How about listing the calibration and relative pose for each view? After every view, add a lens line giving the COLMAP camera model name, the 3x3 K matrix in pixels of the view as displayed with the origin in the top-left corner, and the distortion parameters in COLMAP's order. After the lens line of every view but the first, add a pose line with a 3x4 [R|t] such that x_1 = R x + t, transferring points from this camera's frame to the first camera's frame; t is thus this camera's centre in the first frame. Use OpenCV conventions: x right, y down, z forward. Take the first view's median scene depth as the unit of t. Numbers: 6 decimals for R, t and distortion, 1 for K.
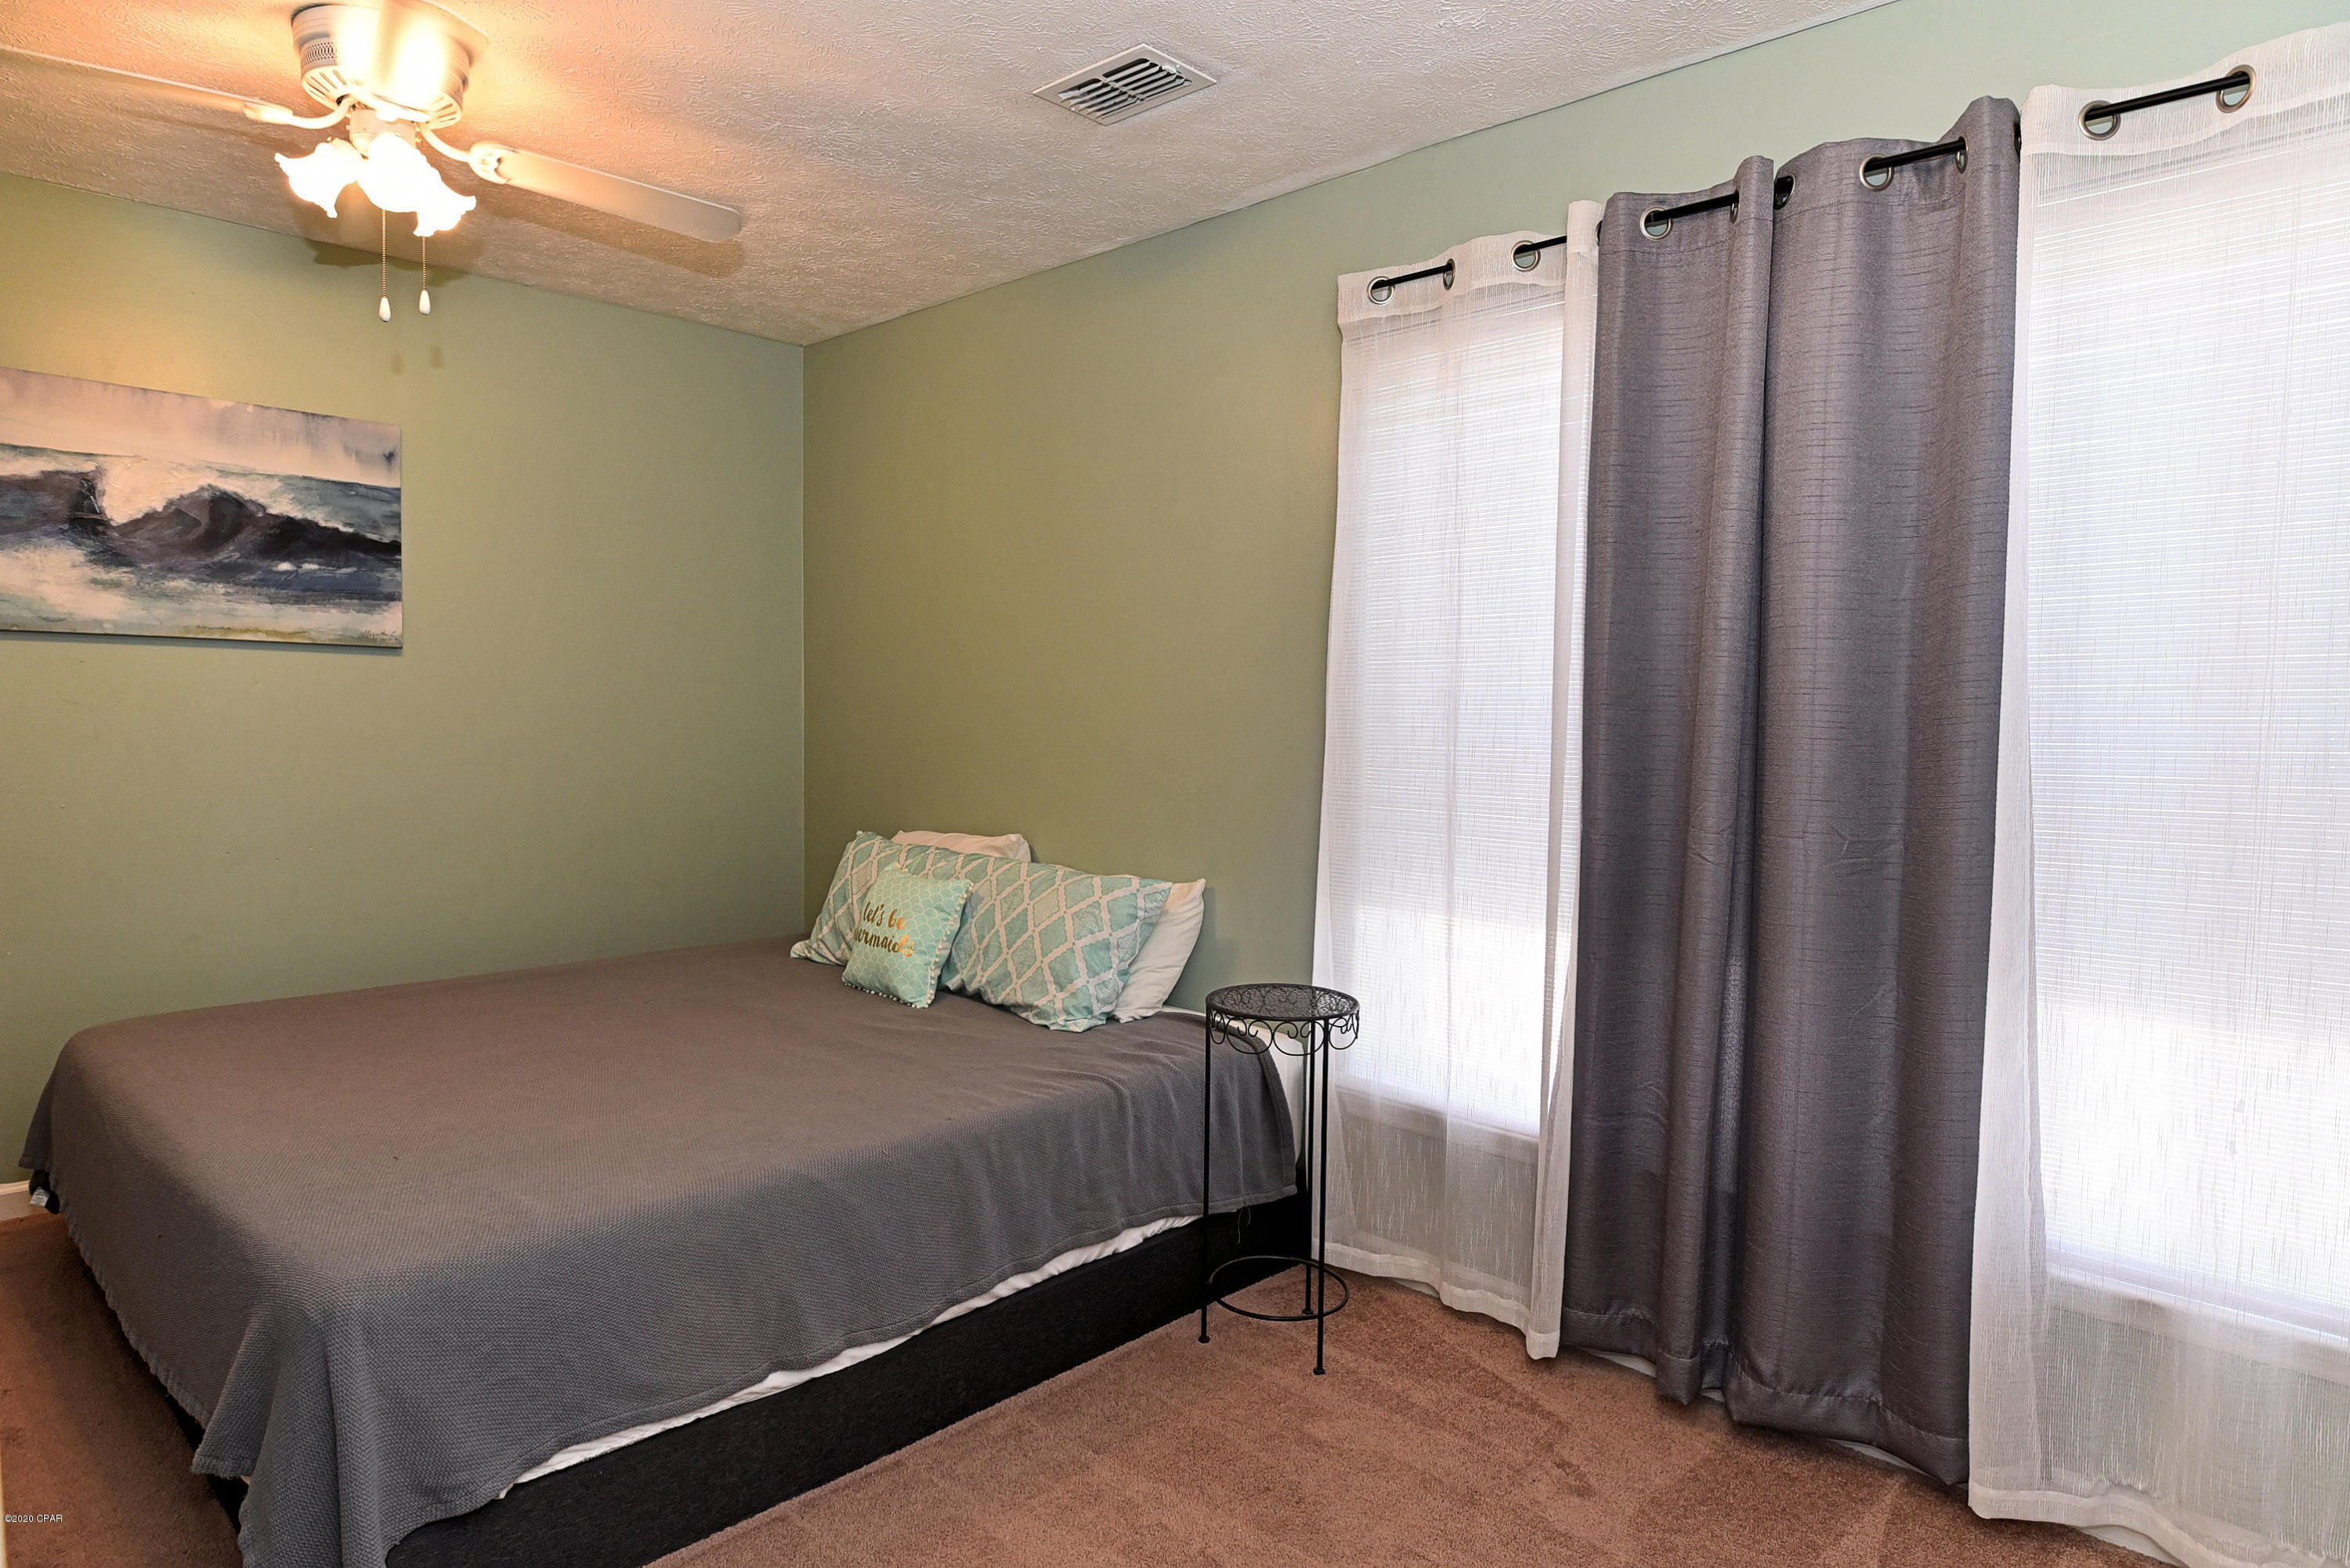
lens RADIAL K [[1351.0, 0, 1183.6], [0, 1351.0, 778.5], [0, 0, 1]] dist [-0.020183, -0.002437]
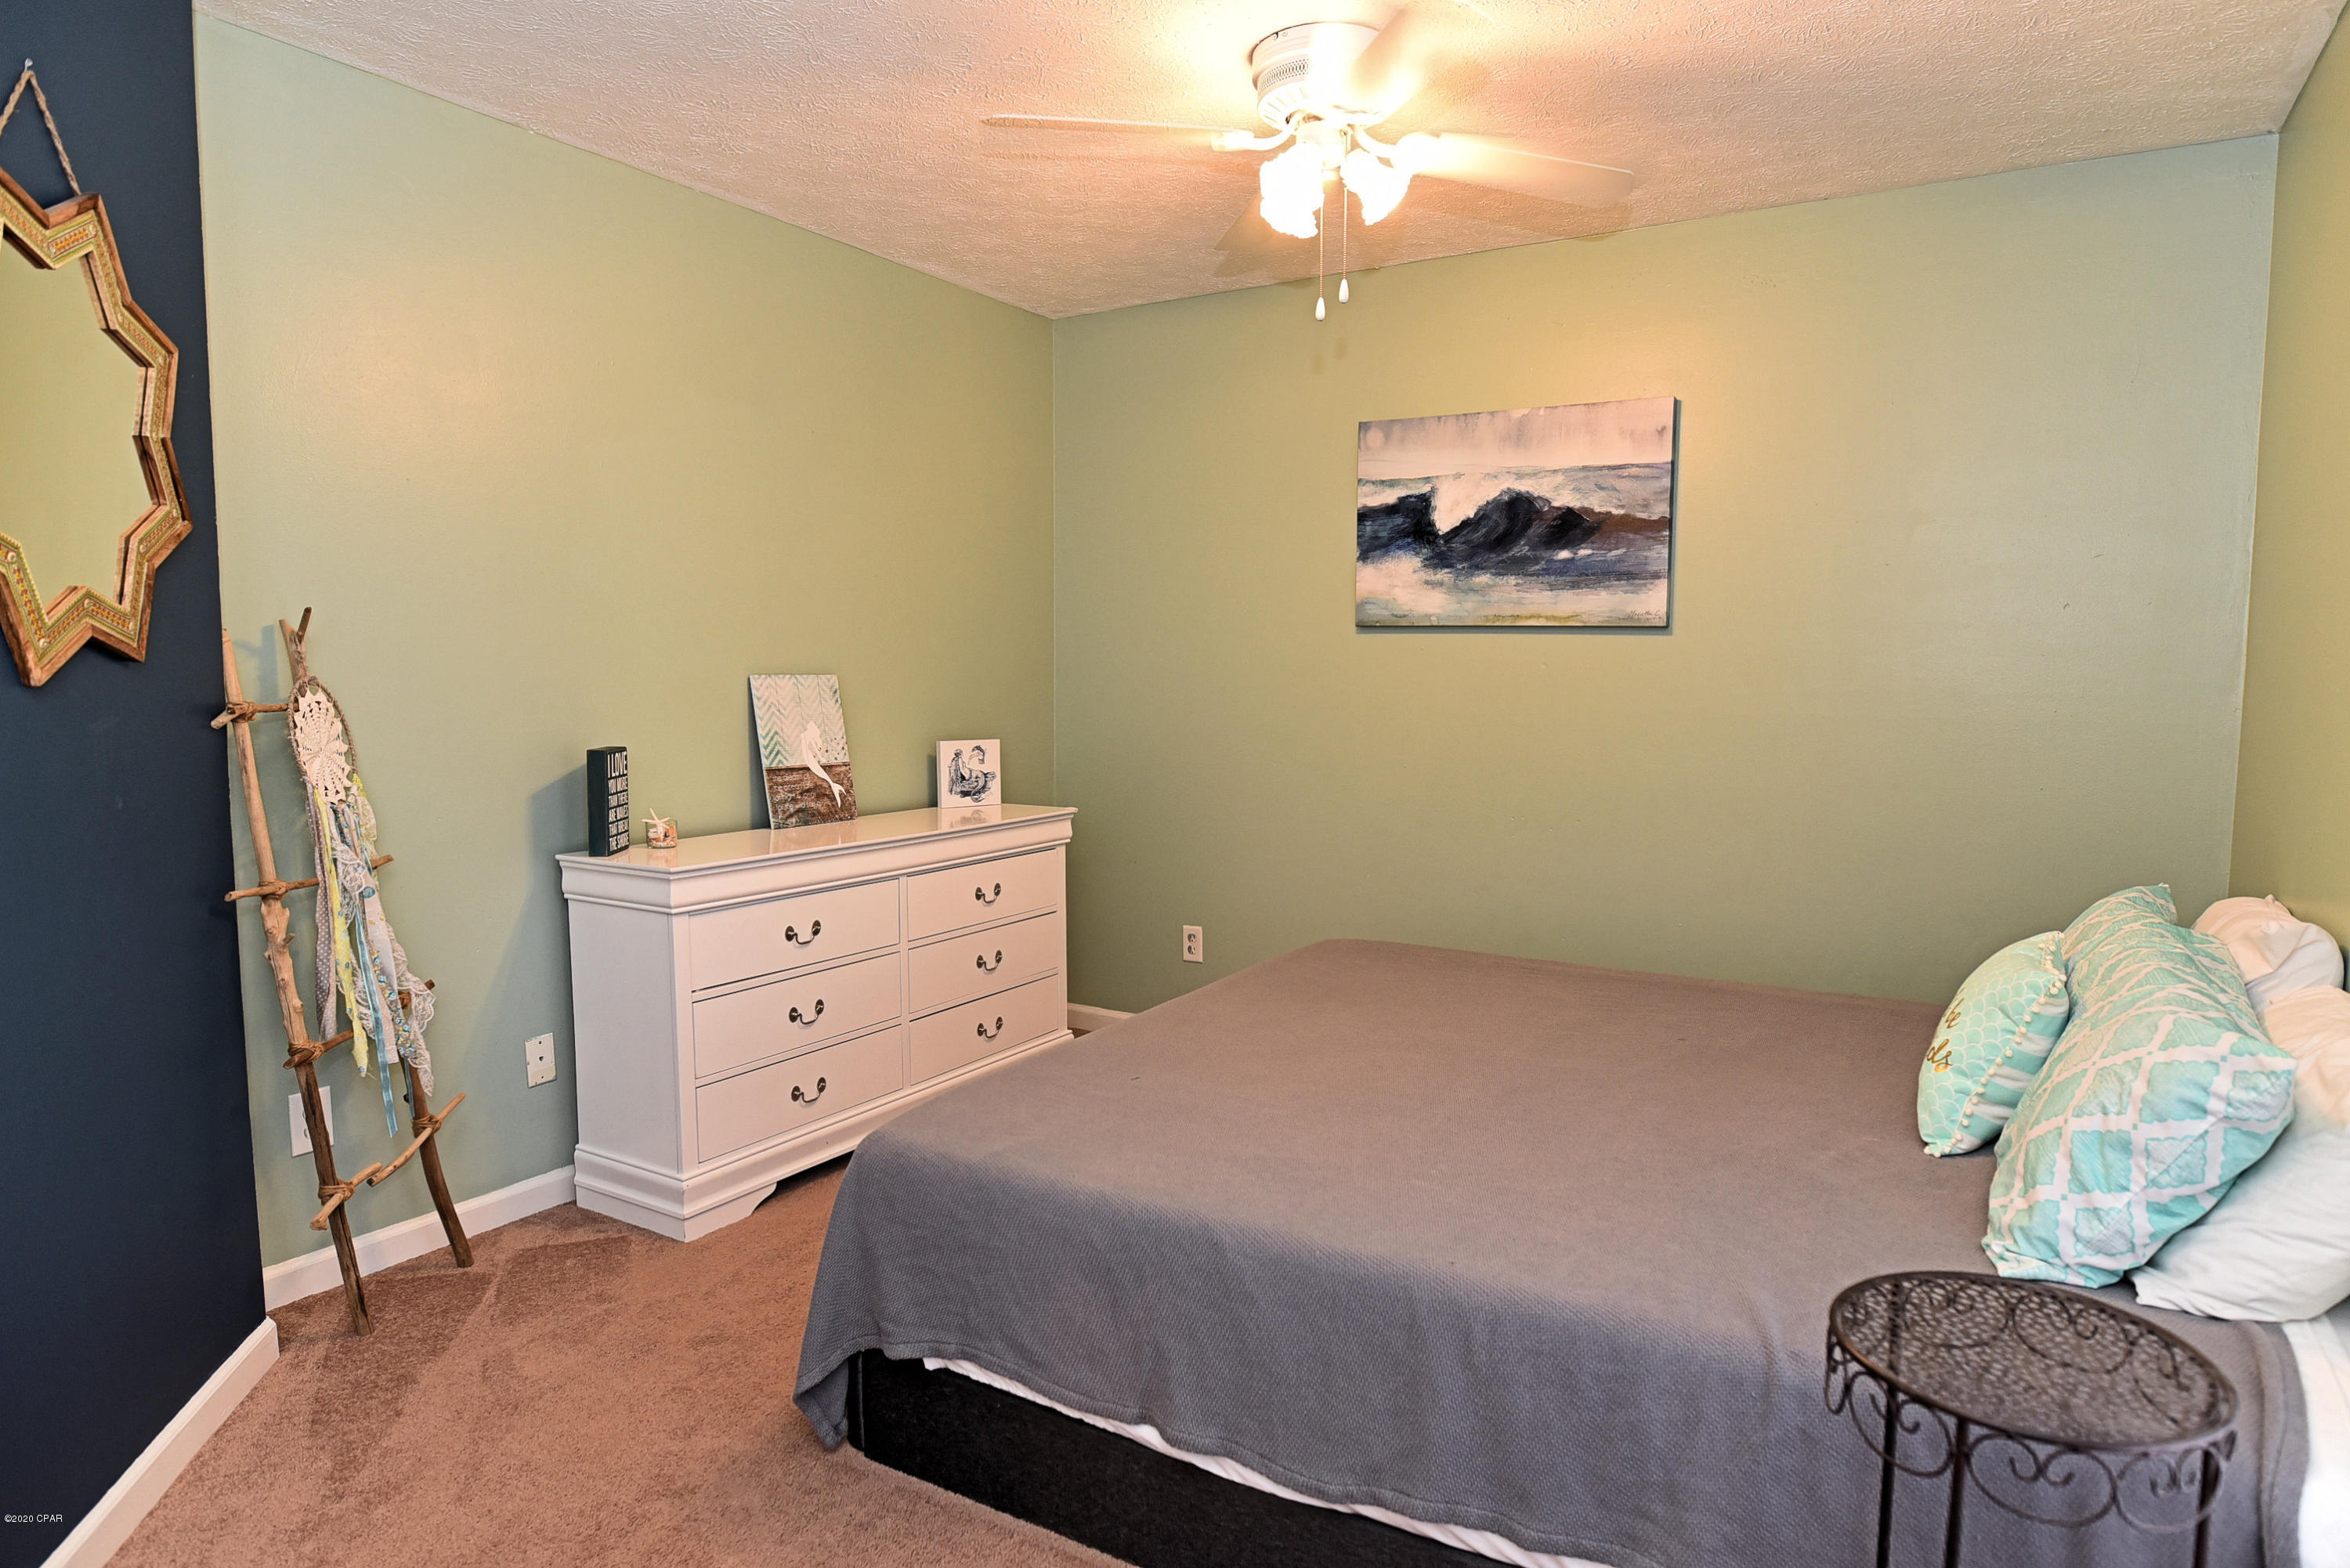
lens RADIAL K [[1351.0, 0, 1176.8], [0, 1351.0, 785.6], [0, 0, 1]] dist [-0.020183, -0.002437]
pose [[0.217336, 0.069575, -0.973614, 0.330744], [-0.057336, 0.996644, 0.058422, -0.021342], [0.974411, 0.043126, 0.220596, 0.492000]]
